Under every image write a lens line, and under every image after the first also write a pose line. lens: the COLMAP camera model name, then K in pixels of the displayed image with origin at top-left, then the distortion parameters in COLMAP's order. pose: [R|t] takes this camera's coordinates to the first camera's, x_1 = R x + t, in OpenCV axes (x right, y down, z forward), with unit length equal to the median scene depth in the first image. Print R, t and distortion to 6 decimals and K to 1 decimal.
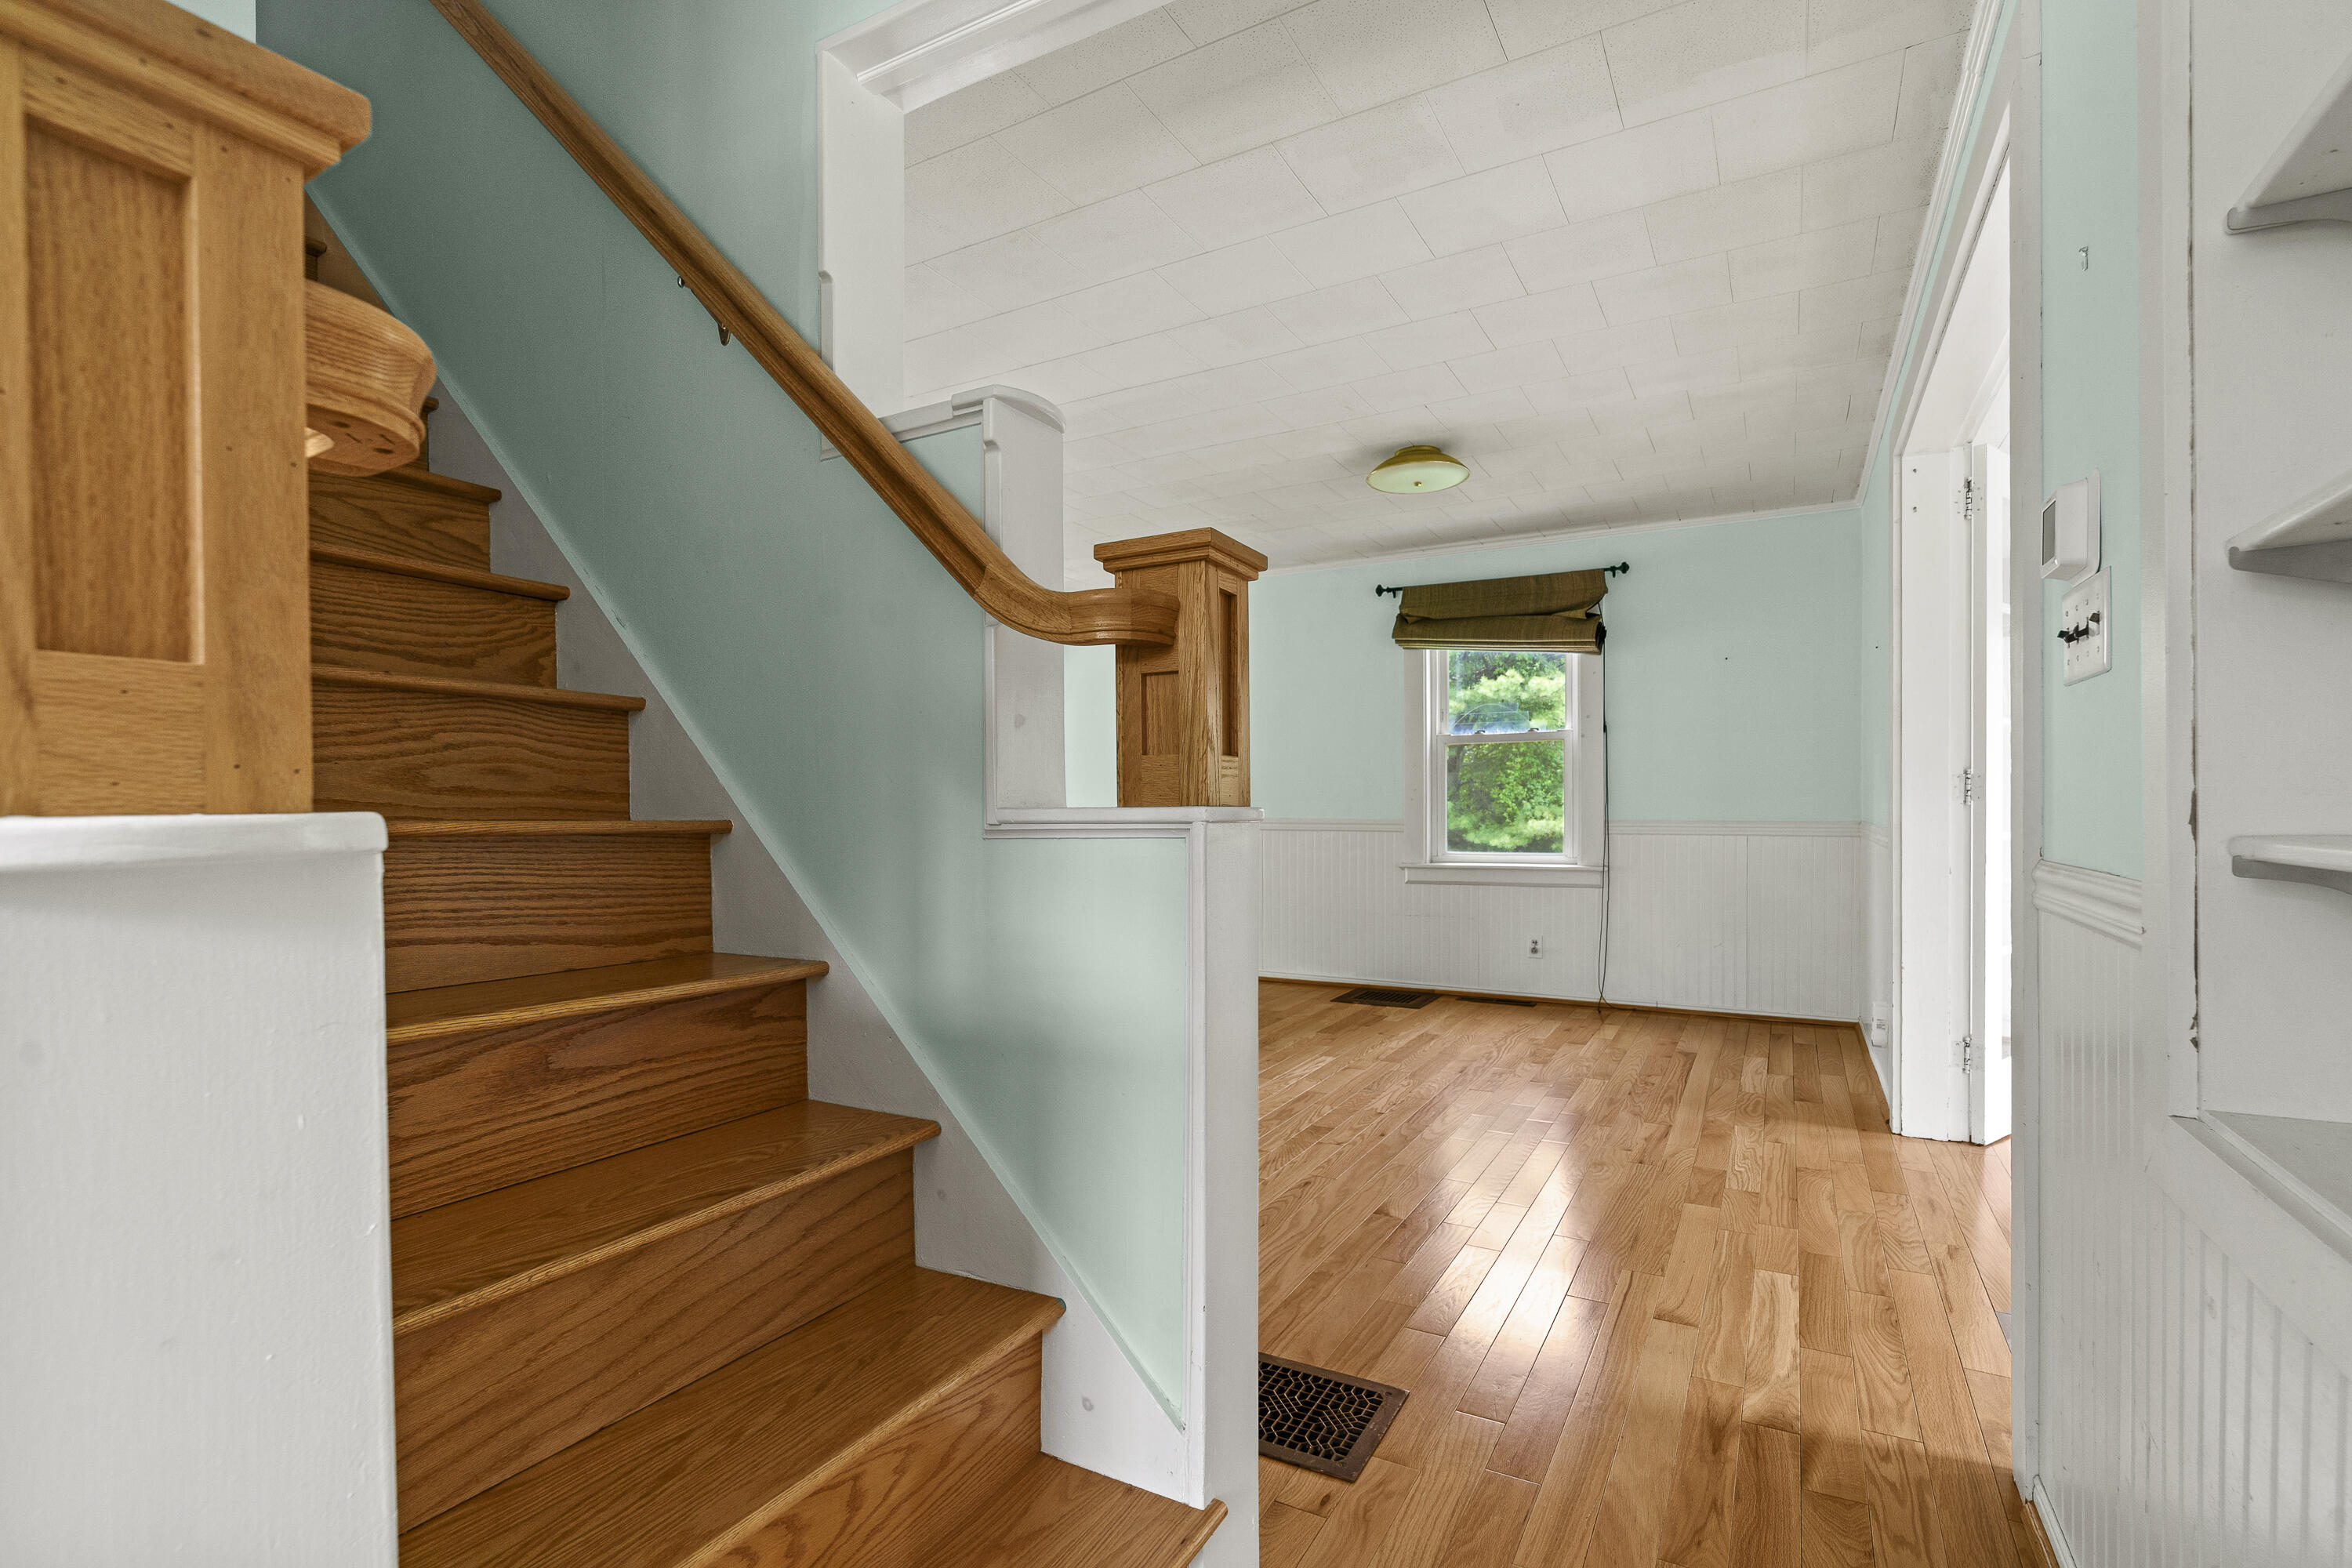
lens RADIAL K [[1081.7, 0, 1169.4], [0, 1081.7, 806.8], [0, 0, 1]] dist [-0.014808, 0.005630]
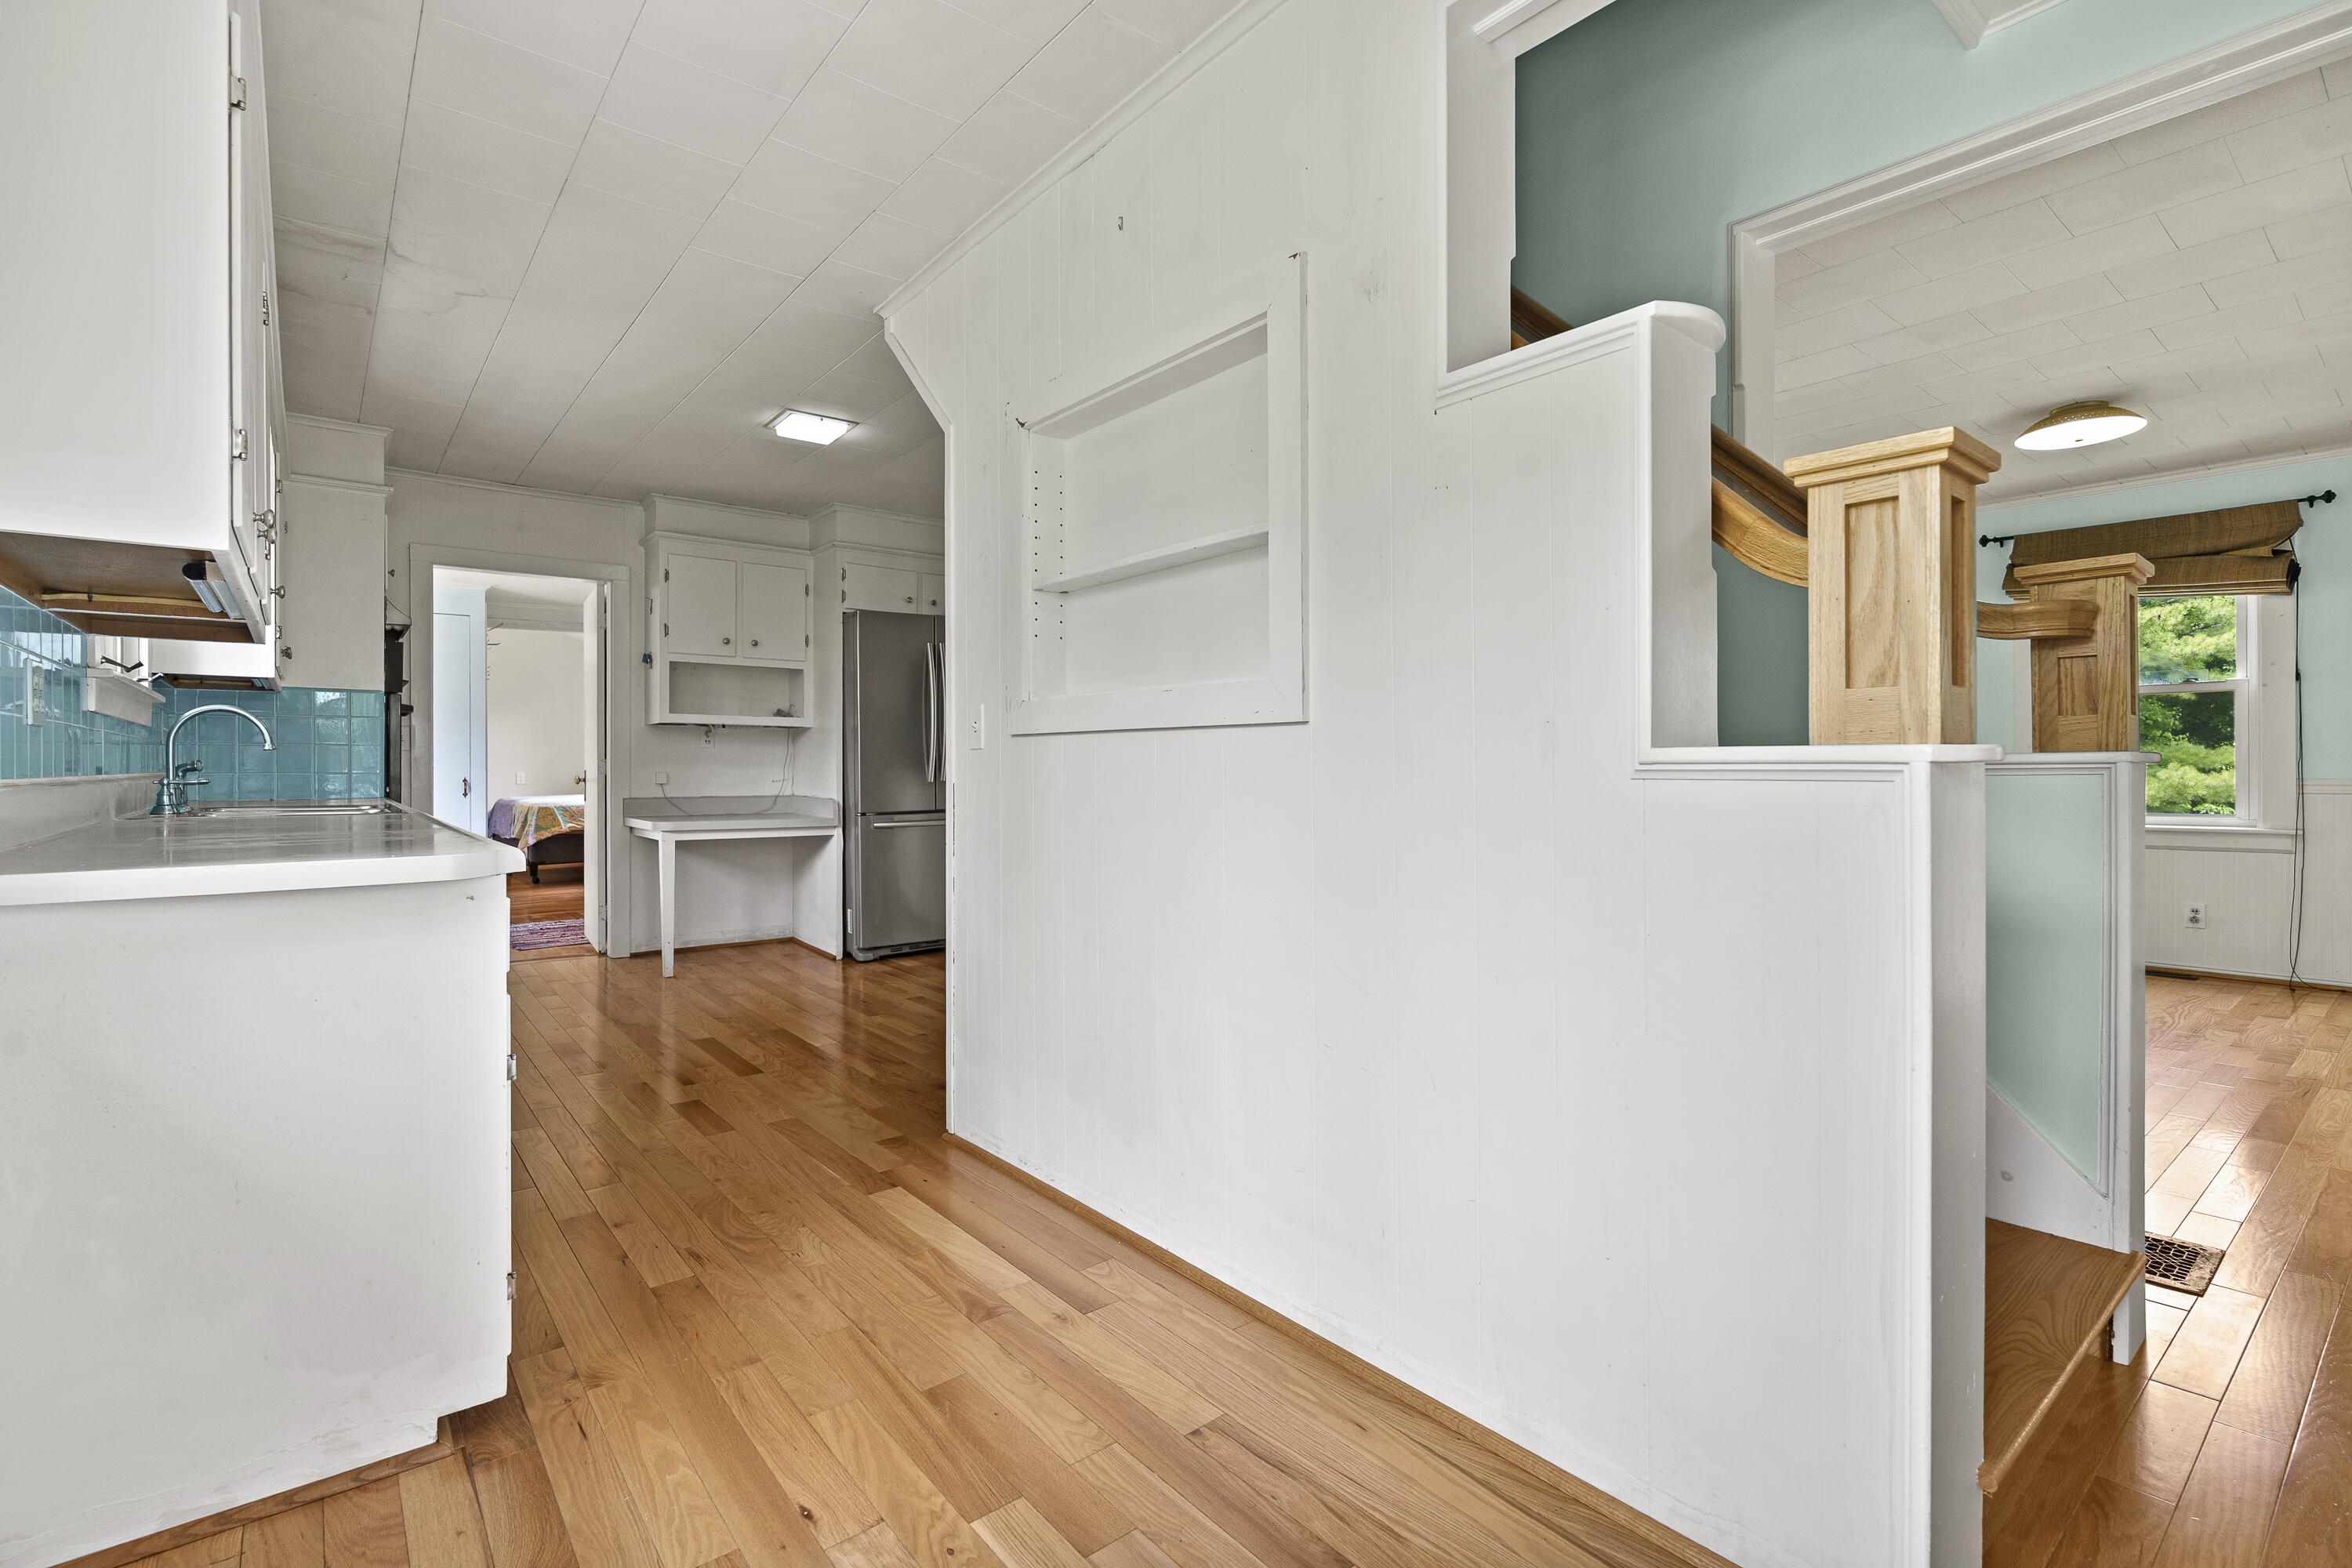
lens RADIAL K [[1072.9, 0, 1170.3], [0, 1072.9, 767.8], [0, 0, 1]] dist [-0.001962, -0.000546]
pose [[0.930246, -0.000781, -0.366935, -0.147724], [-0.000003, 0.999998, -0.002135, 0.005717], [0.366936, 0.001987, 0.930244, -0.179767]]
